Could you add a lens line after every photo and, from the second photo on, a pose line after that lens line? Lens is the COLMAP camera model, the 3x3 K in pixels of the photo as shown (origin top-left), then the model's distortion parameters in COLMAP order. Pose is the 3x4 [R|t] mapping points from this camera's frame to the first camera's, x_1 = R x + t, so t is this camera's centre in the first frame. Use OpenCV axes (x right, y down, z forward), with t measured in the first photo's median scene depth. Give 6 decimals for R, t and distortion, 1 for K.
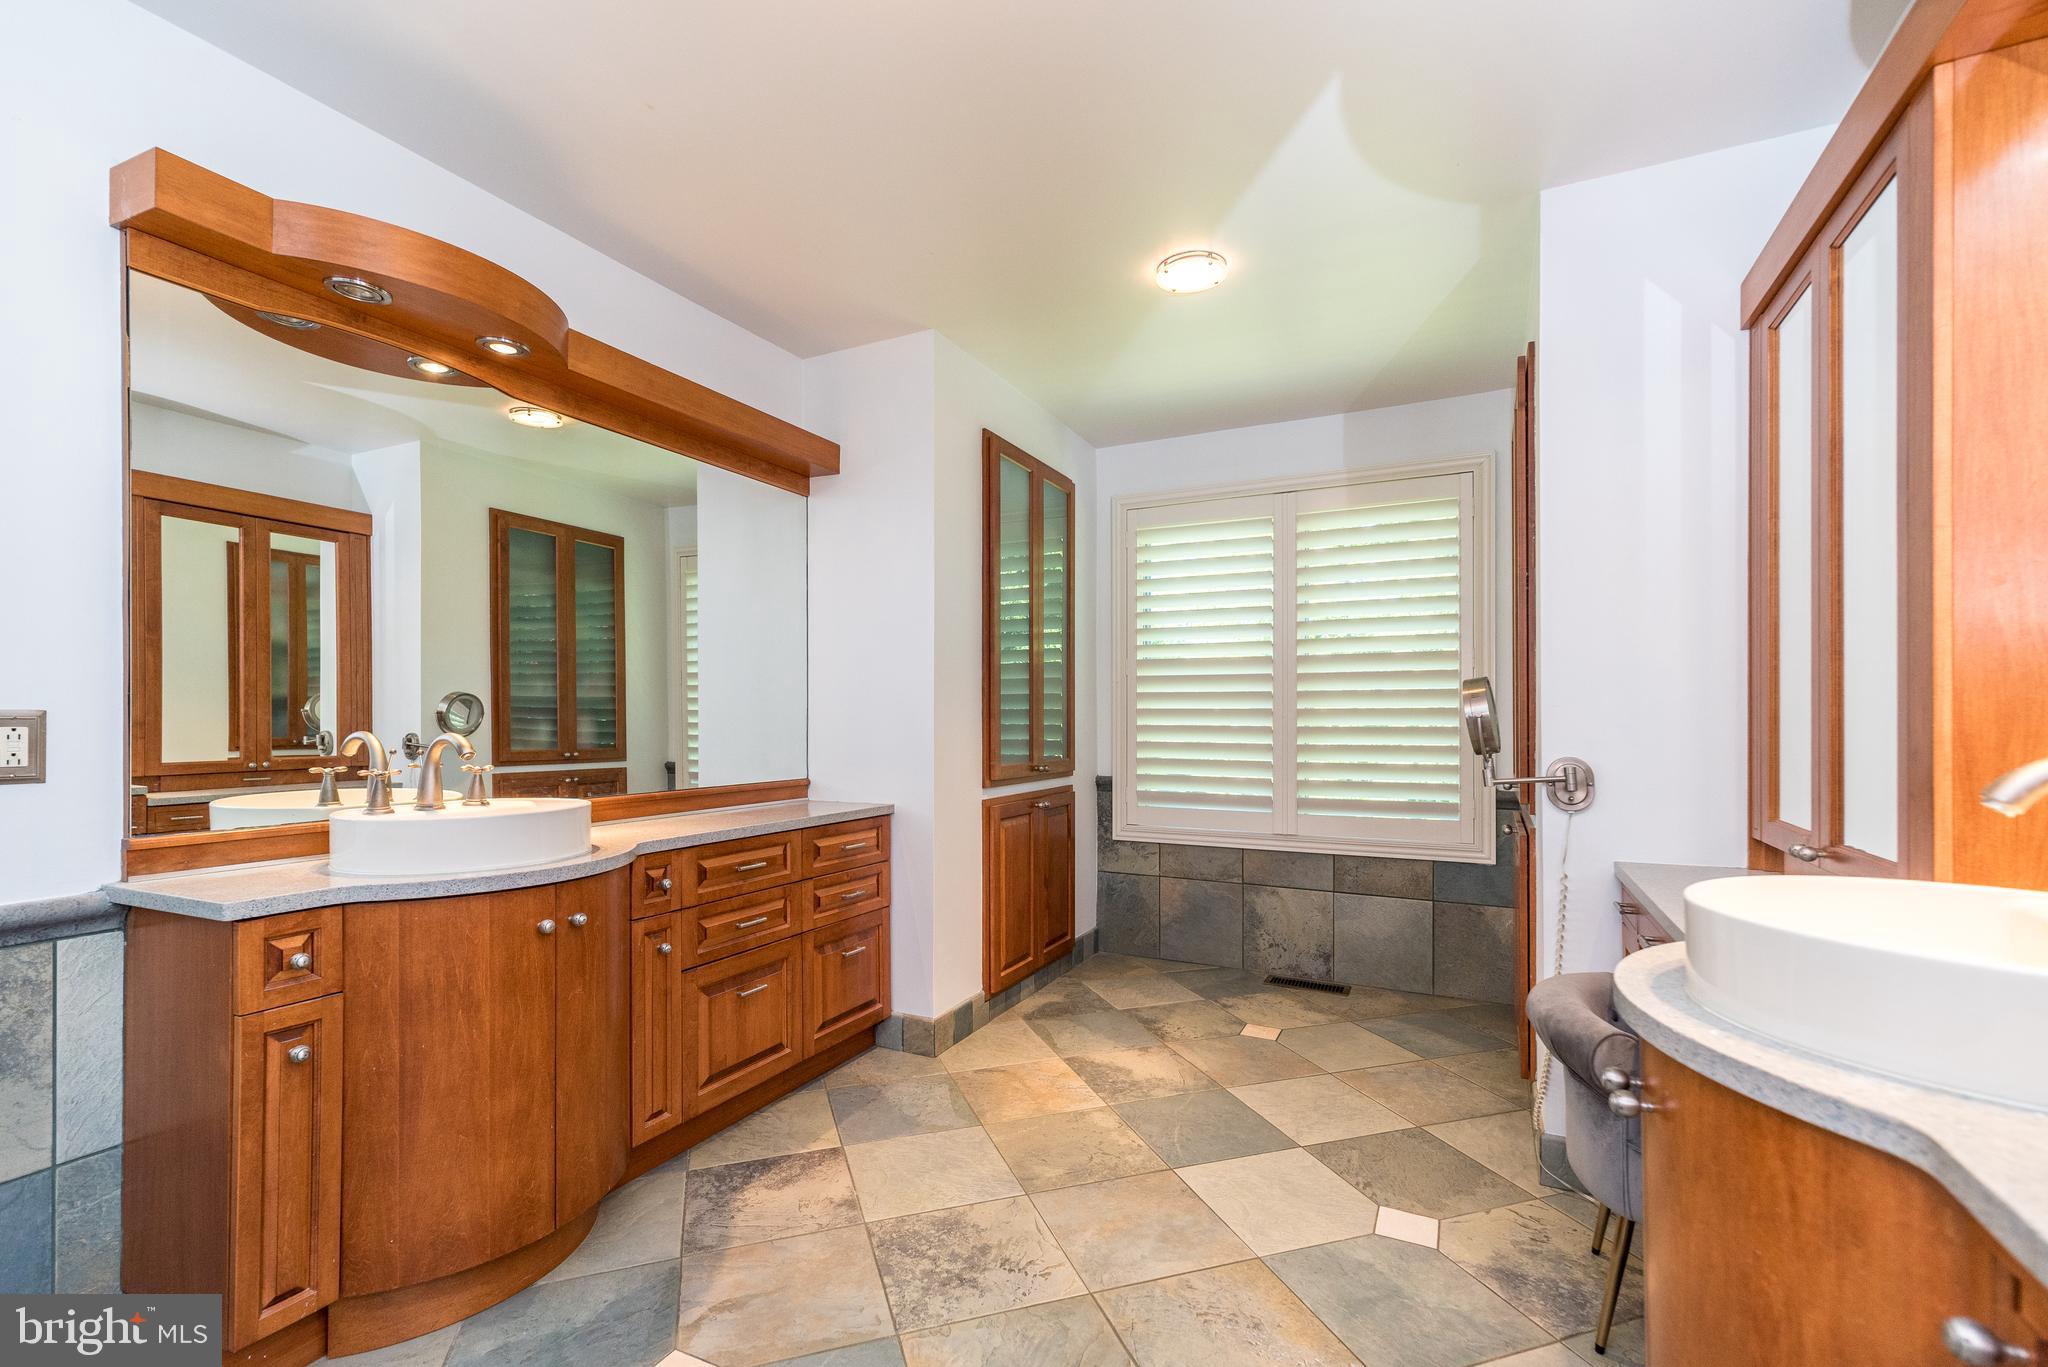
lens RADIAL K [[903.2, 0, 1001.6], [0, 903.2, 715.8], [0, 0, 1]] dist [0.011379, 0.000229]
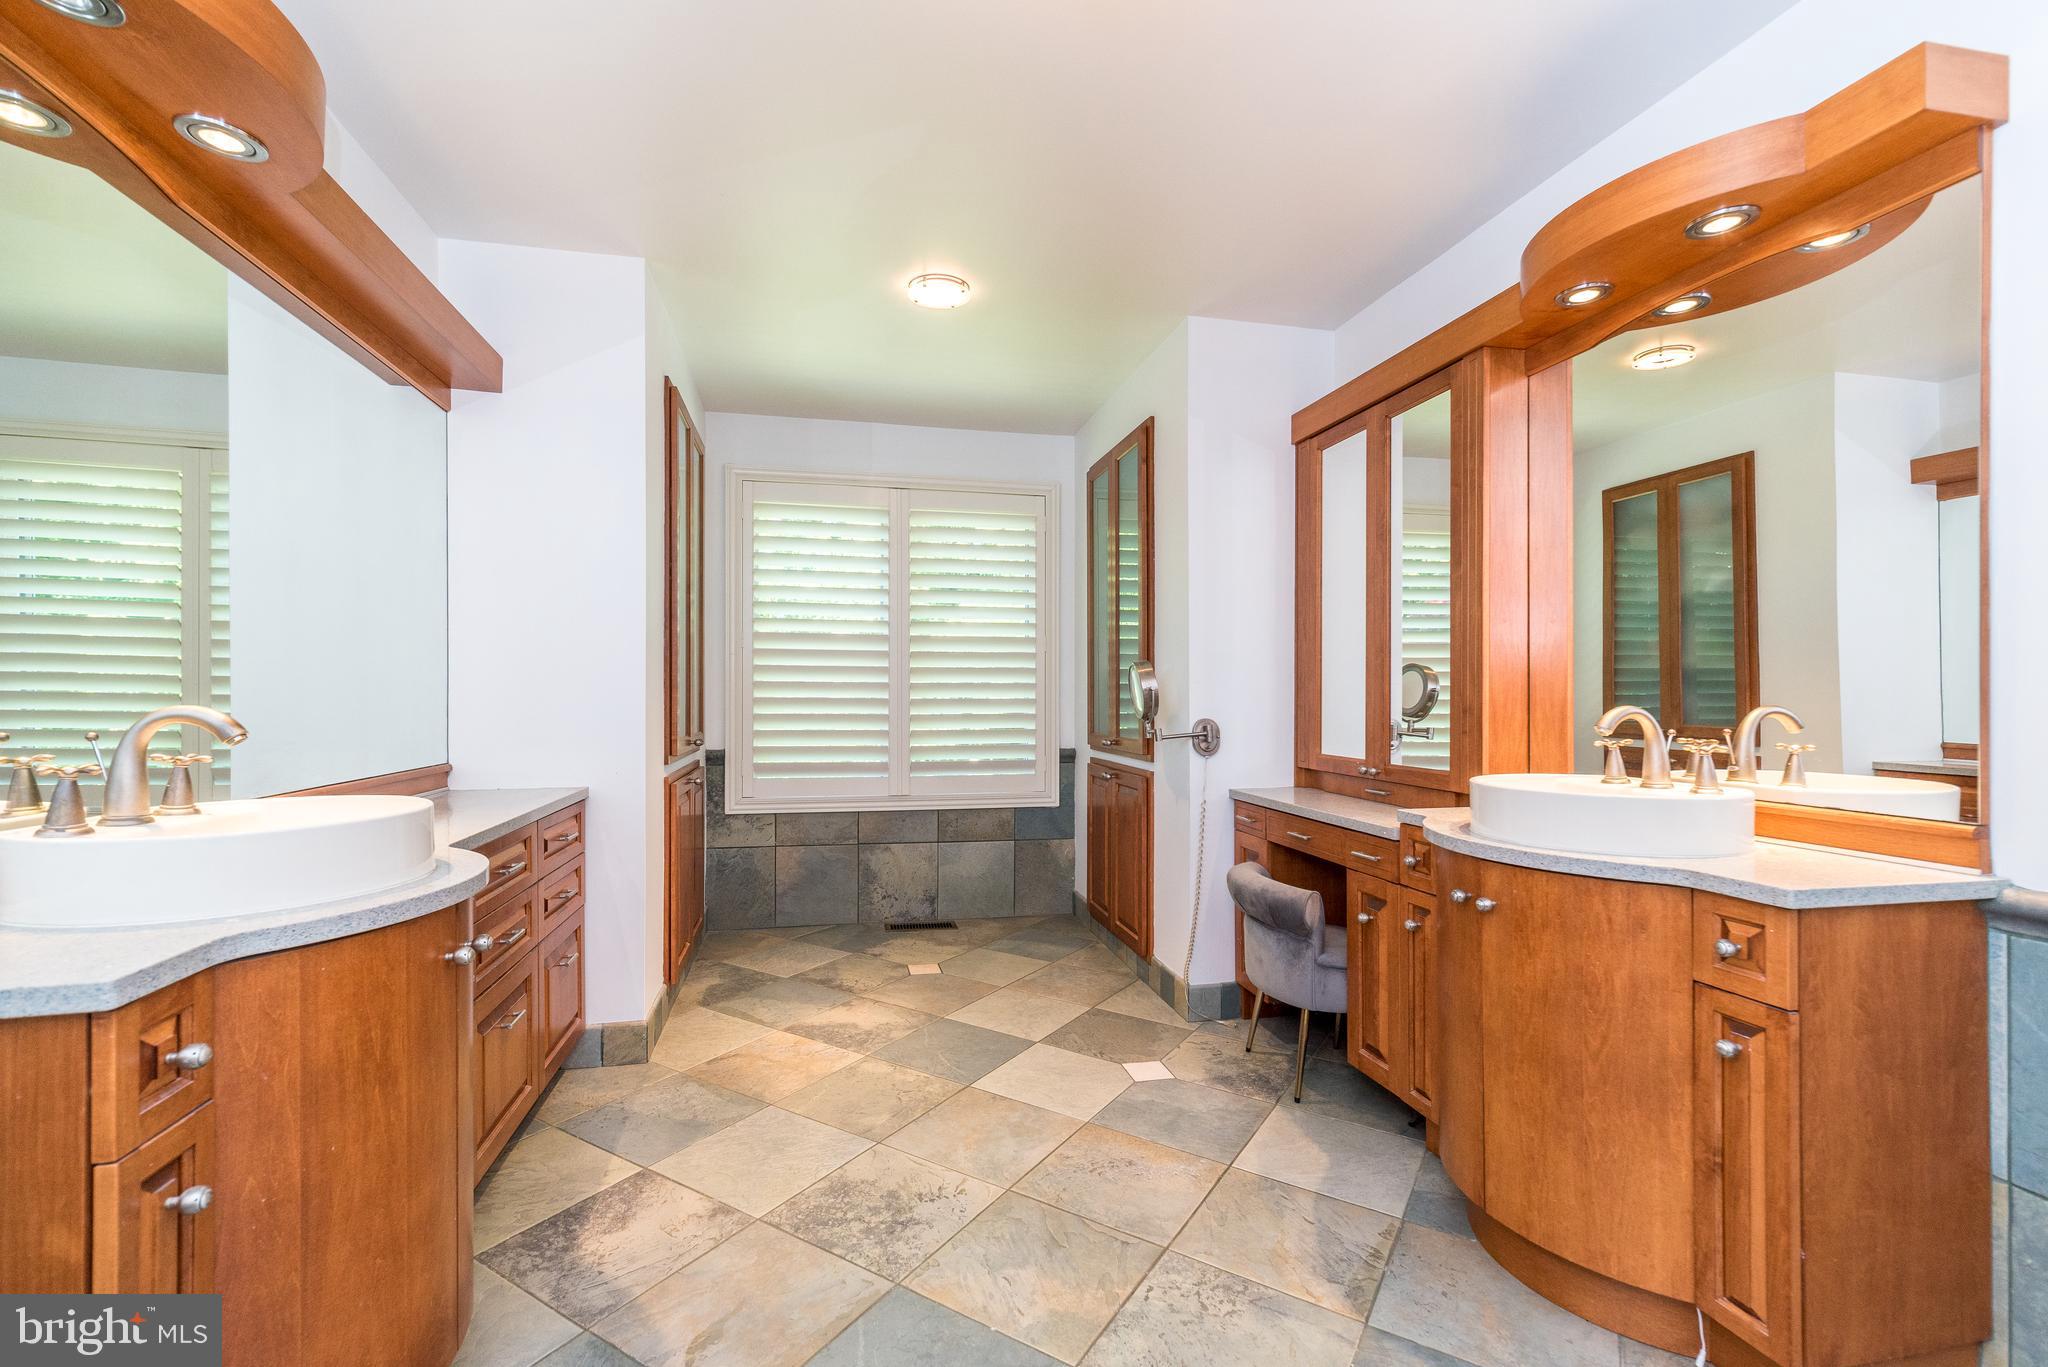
lens RADIAL K [[903.2, 0, 1010.1], [0, 903.2, 694.8], [0, 0, 1]] dist [0.011379, 0.000229]
pose [[0.773843, 0.001984, 0.633374, -0.395203], [-0.004932, 0.999984, 0.002894, 0.004629], [-0.633358, -0.005364, 0.773840, 0.072507]]
